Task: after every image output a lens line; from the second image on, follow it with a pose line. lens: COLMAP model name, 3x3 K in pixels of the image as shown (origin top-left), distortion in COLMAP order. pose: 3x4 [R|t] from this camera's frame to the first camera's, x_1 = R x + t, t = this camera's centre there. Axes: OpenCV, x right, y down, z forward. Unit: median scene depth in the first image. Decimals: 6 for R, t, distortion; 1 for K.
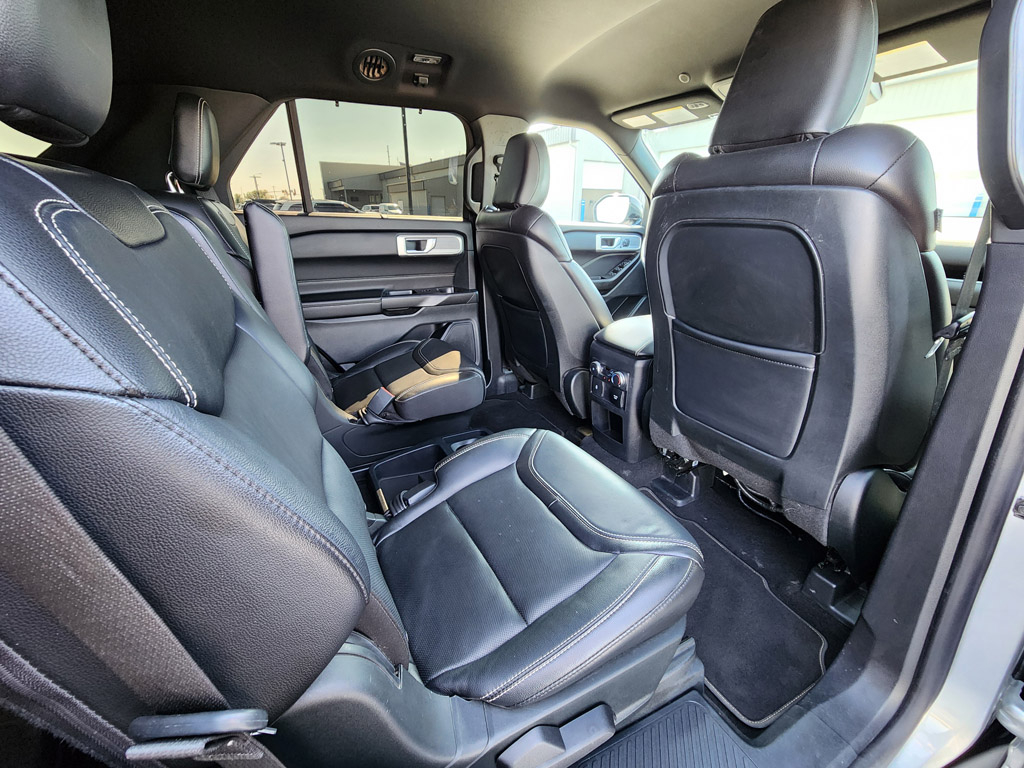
lens RADIAL K [[425.3, 0, 508.8], [0, 425.3, 382.0], [0, 0, 1]] dist [-0.001797, 0.001577]
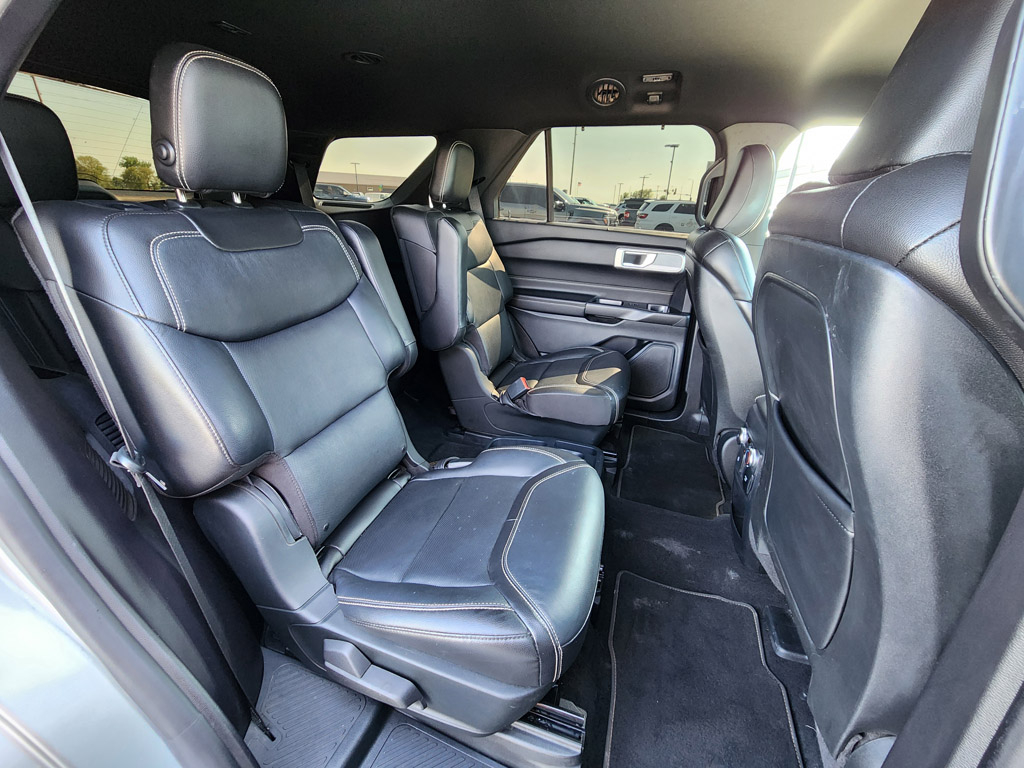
lens RADIAL K [[425.3, 0, 508.9], [0, 425.3, 383.8], [0, 0, 1]] dist [-0.001797, 0.001577]
pose [[0.698840, 0.305367, -0.646818, 0.328624], [-0.300155, 0.946015, 0.122324, -0.078399], [0.649253, 0.108661, 0.752770, 0.082262]]
